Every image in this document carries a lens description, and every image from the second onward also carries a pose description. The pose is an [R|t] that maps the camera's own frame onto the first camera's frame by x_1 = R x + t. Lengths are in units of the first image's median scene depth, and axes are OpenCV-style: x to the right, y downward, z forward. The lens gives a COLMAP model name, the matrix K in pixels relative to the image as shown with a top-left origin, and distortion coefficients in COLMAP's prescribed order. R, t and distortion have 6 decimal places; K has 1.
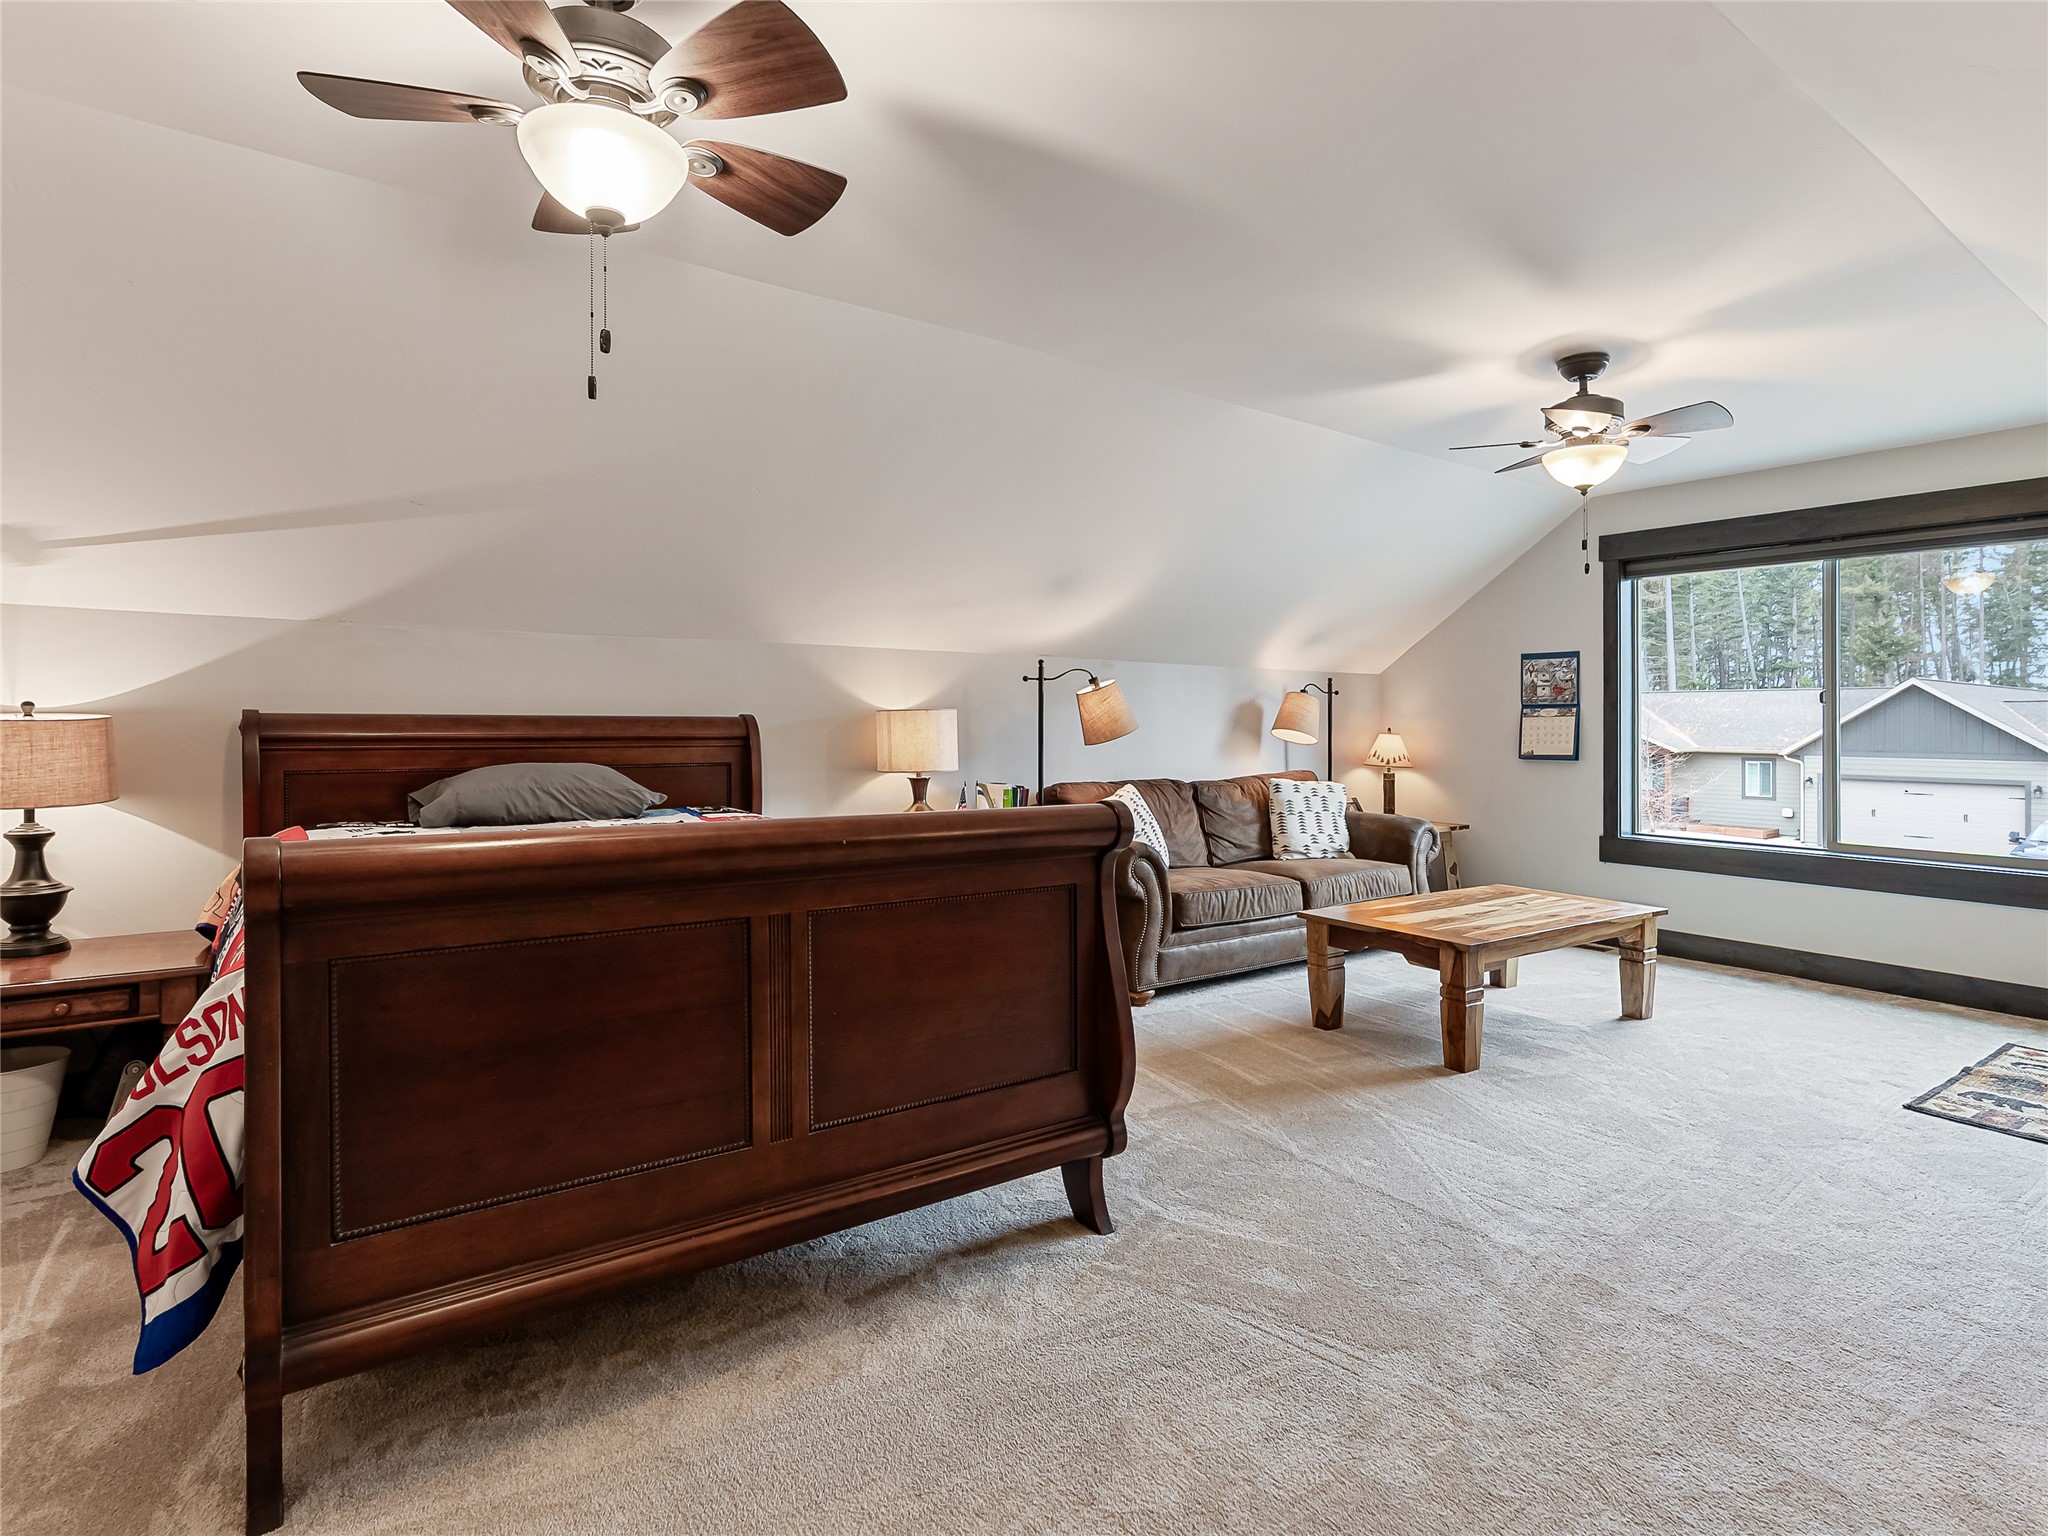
lens RADIAL K [[1060.8, 0, 1022.9], [0, 1060.8, 747.1], [0, 0, 1]] dist [-0.011818, 0.006946]
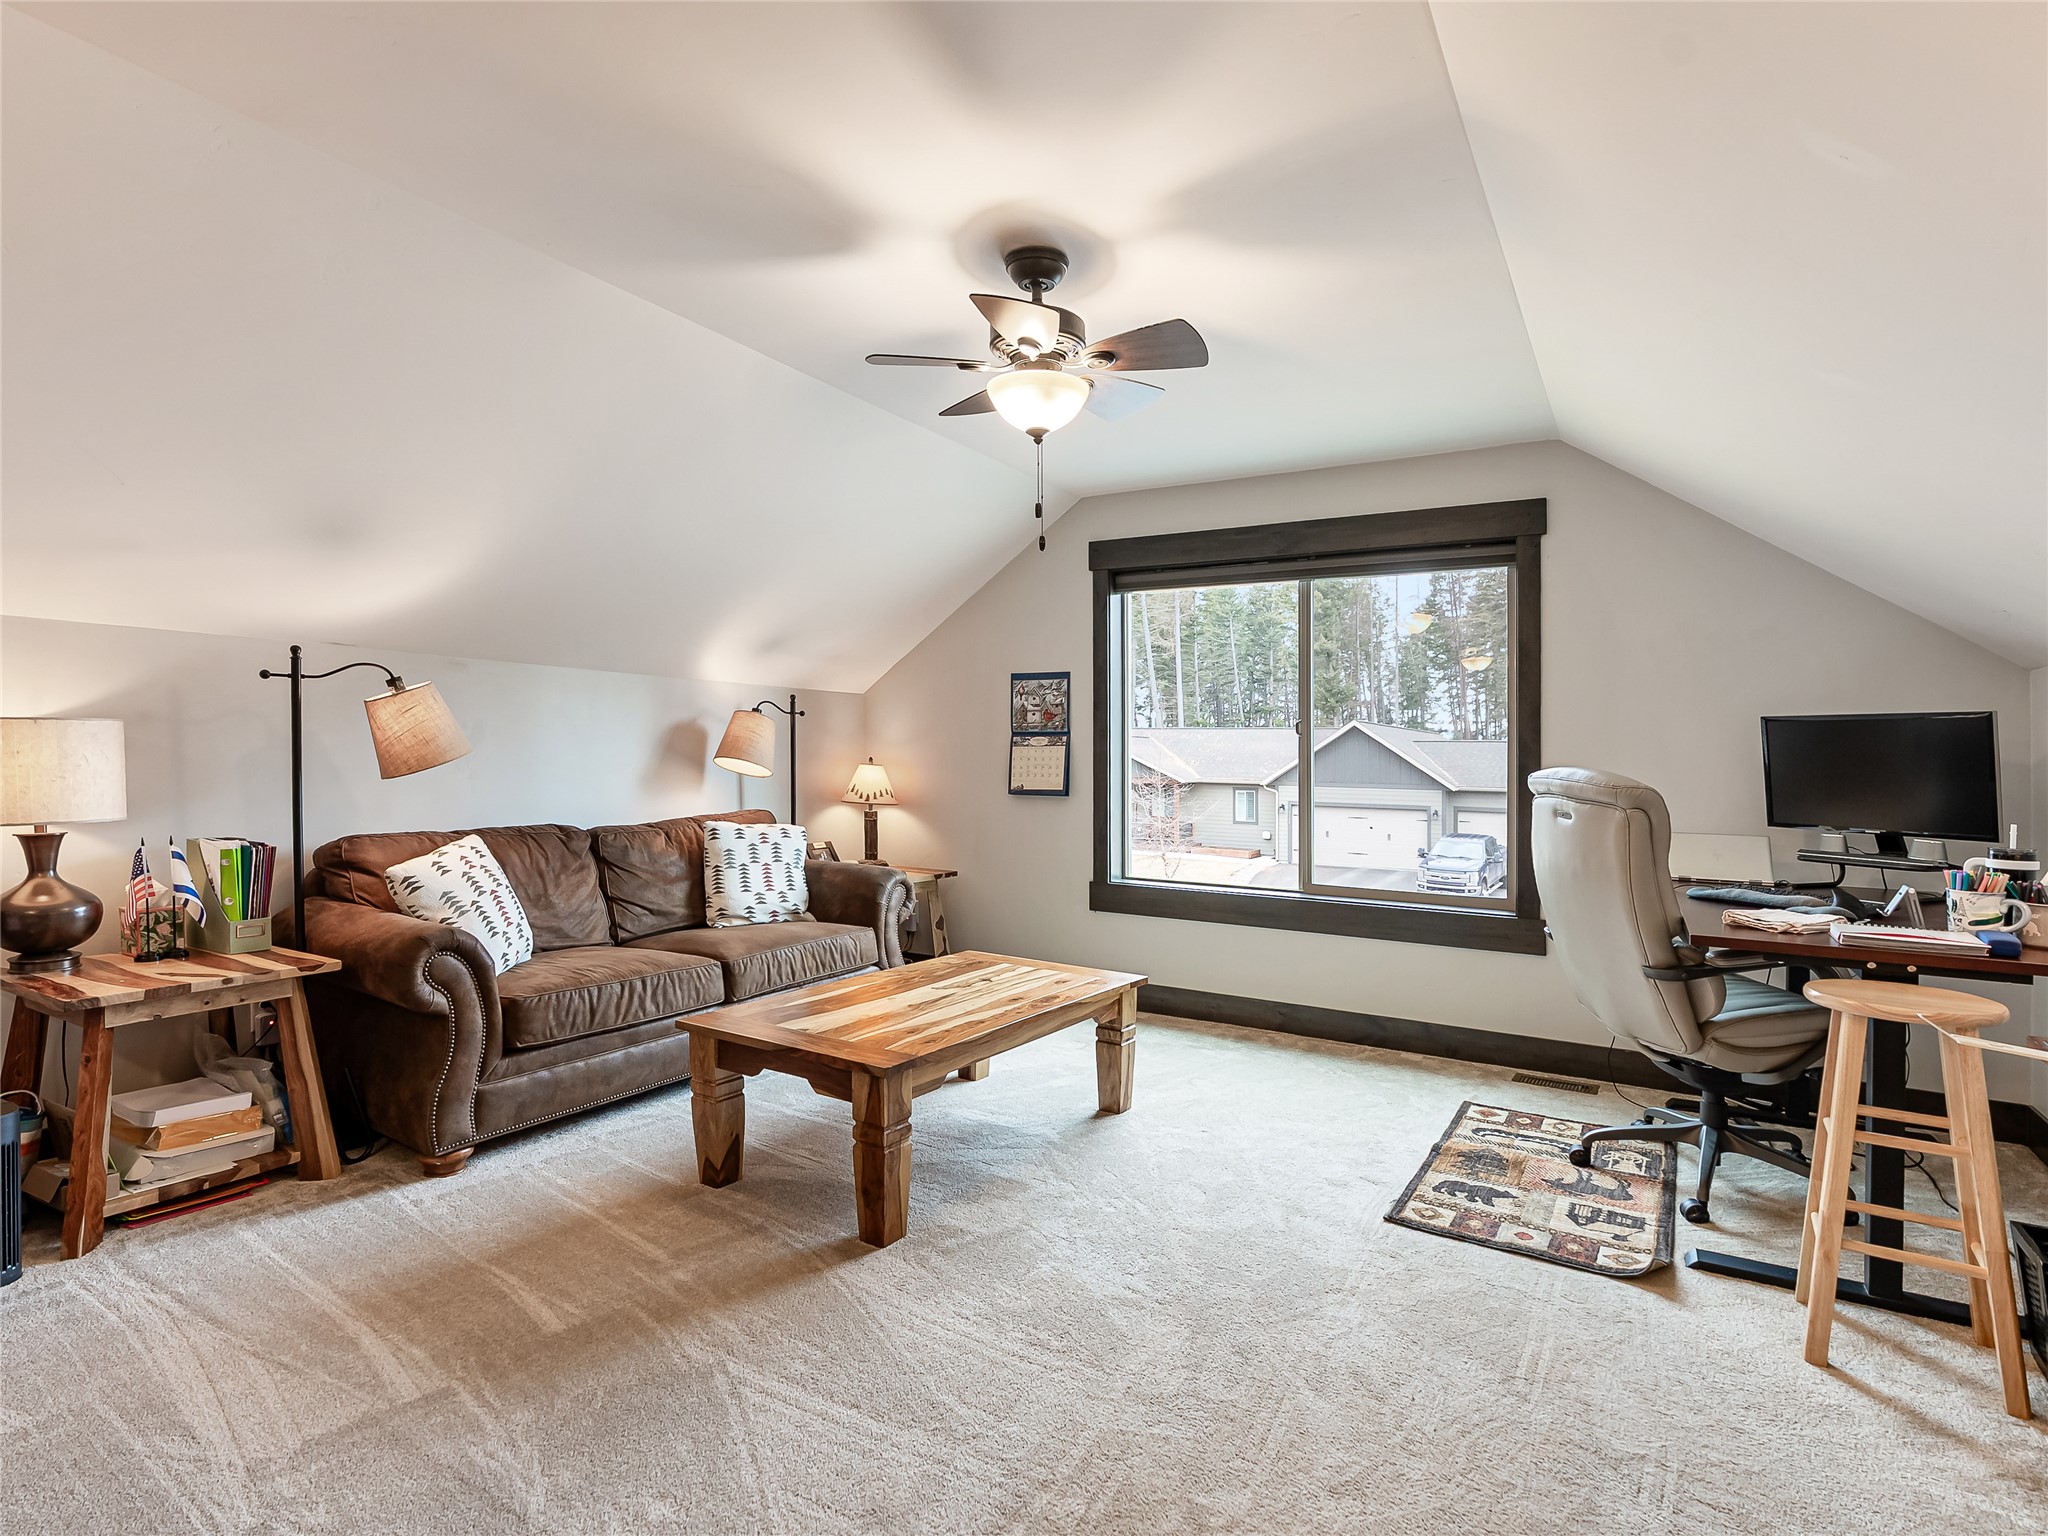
lens RADIAL K [[1060.8, 0, 1022.3], [0, 1060.8, 769.7], [0, 0, 1]] dist [-0.011818, 0.006946]
pose [[0.920912, 0.003955, 0.389750, 0.178373], [-0.001170, 0.999972, -0.007382, -0.003149], [-0.389769, 0.006342, 0.920891, 0.247353]]
